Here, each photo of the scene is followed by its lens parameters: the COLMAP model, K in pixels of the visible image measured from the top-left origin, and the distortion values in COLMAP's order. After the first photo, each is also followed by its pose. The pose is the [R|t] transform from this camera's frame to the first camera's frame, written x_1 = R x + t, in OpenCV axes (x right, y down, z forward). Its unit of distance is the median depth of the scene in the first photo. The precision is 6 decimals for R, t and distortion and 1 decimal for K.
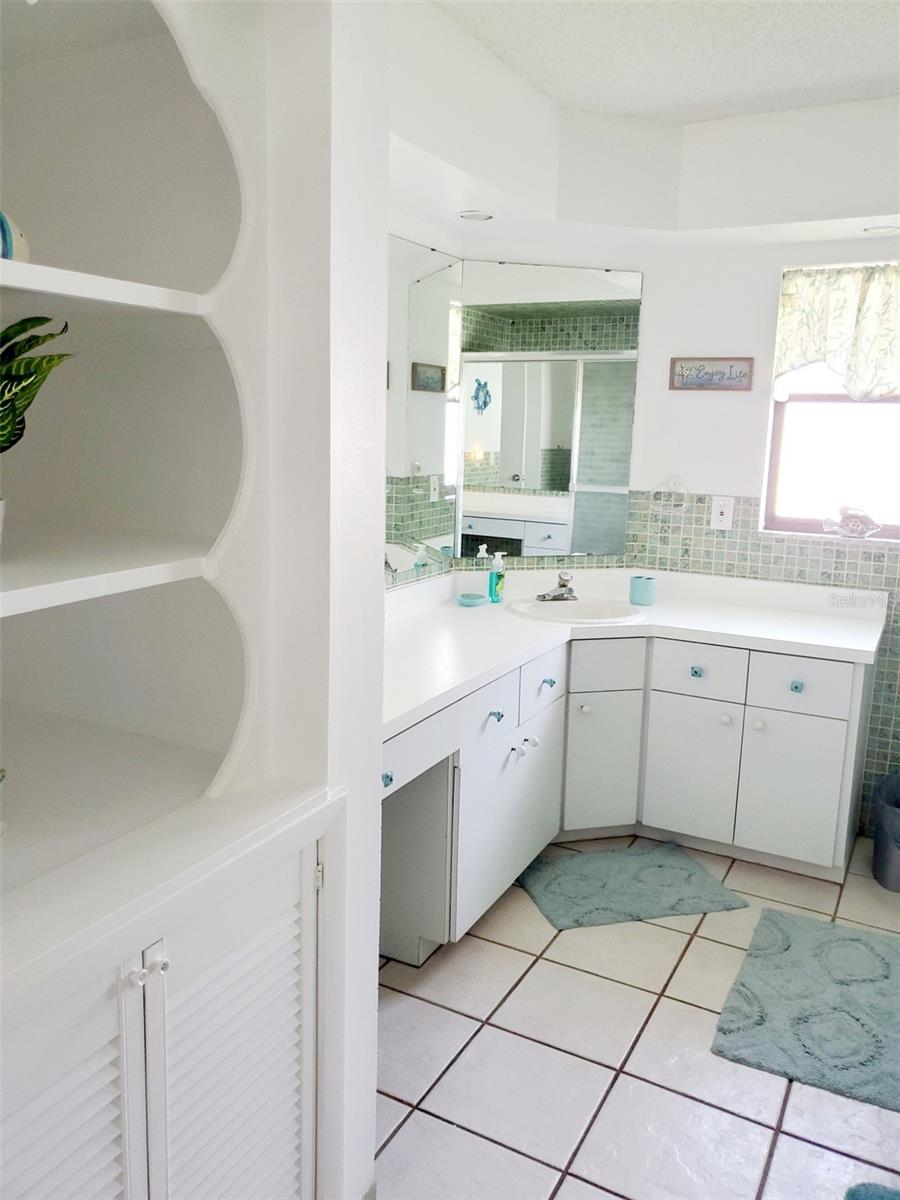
lens RADIAL K [[937.4, 0, 450.0], [0, 937.4, 600.0], [0, 0, 1]] dist [0.088107, -0.148746]
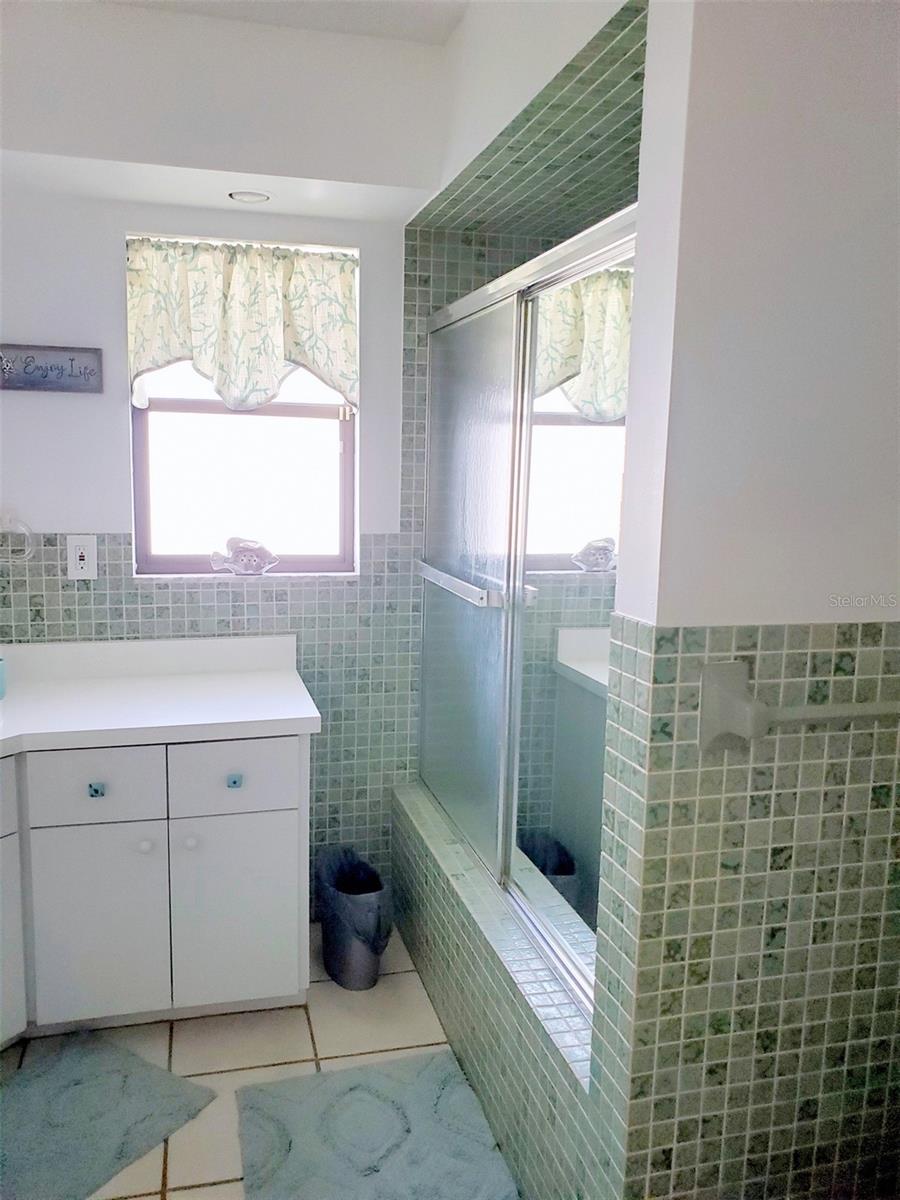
lens RADIAL K [[965.6, 0, 450.0], [0, 965.6, 600.0], [0, 0, 1]] dist [-0.001089, -0.008221]
pose [[0.751747, -0.110182, 0.650182, 0.010180], [0.130187, 0.991336, 0.017473, -0.037409], [-0.646474, 0.071510, 0.759577, 0.261731]]
